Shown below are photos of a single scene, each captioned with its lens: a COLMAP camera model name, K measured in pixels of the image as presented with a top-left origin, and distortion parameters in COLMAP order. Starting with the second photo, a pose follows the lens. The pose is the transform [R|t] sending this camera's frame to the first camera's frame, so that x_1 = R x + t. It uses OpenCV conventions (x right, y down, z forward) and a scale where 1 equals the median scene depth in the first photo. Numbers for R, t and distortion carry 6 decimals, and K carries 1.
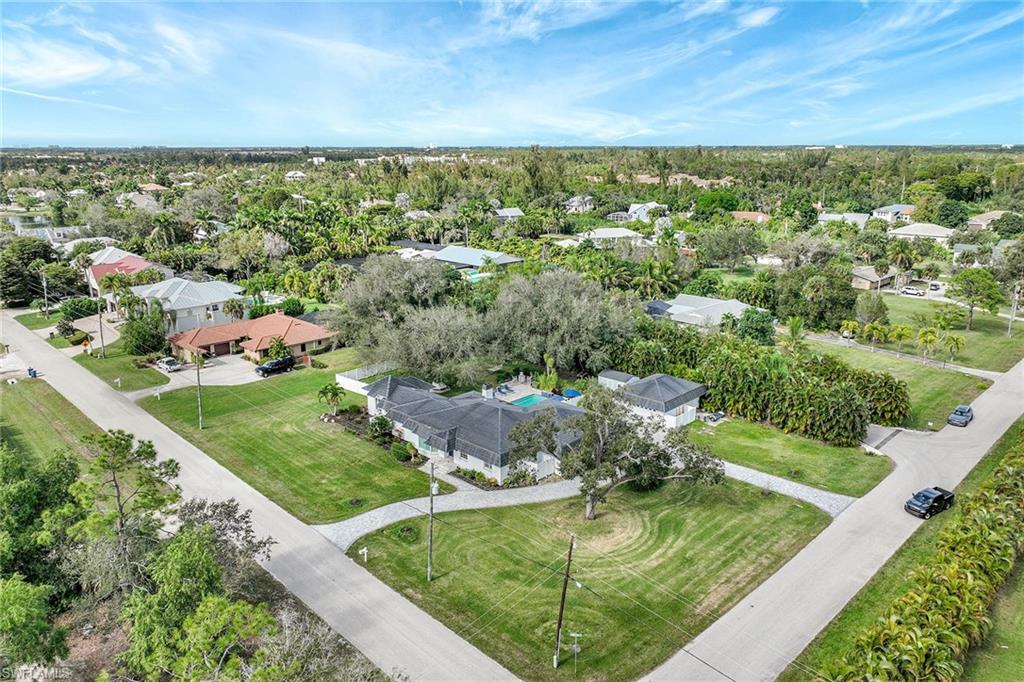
lens RADIAL K [[745.1, 0, 526.5], [0, 745.1, 315.1], [0, 0, 1]] dist [0.012939, -0.001930]
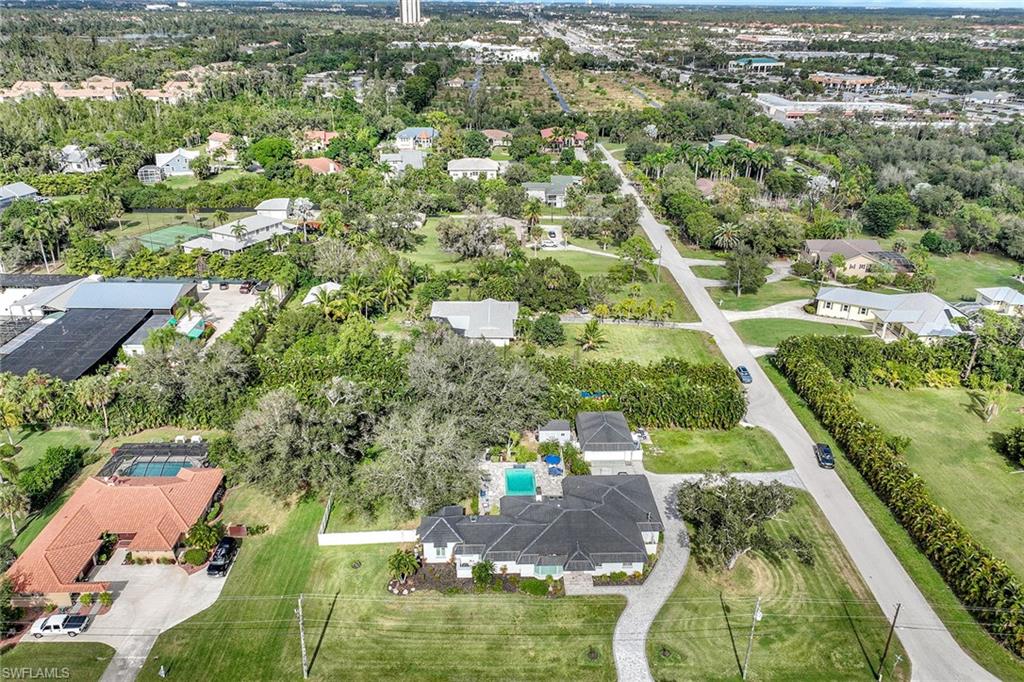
lens RADIAL K [[745.1, 0, 526.5], [0, 745.1, 315.1], [0, 0, 1]] dist [0.012939, -0.001930]
pose [[0.698561, -0.268785, 0.663150, -0.793249], [0.151878, 0.961347, 0.229661, -0.449214], [-0.699247, -0.059714, 0.712382, 0.265661]]
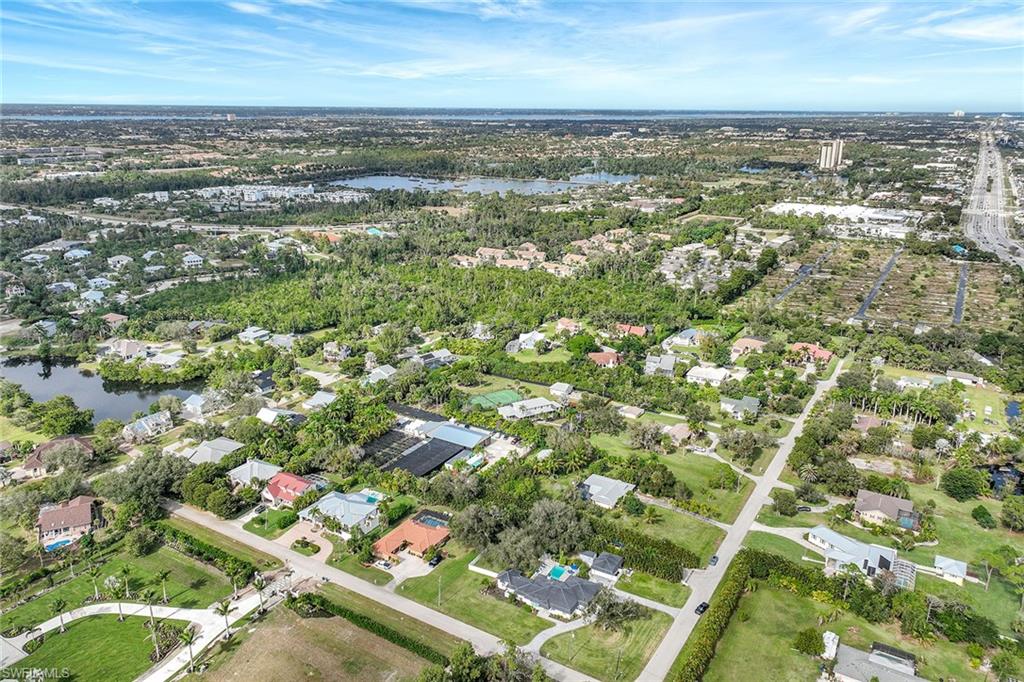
lens RADIAL K [[745.1, 0, 526.5], [0, 745.1, 315.1], [0, 0, 1]] dist [0.012939, -0.001930]
pose [[0.971056, -0.054011, 0.232665, -0.759757], [0.047058, 0.998267, 0.035335, -1.005798], [-0.234170, -0.023364, 0.971915, -1.669009]]
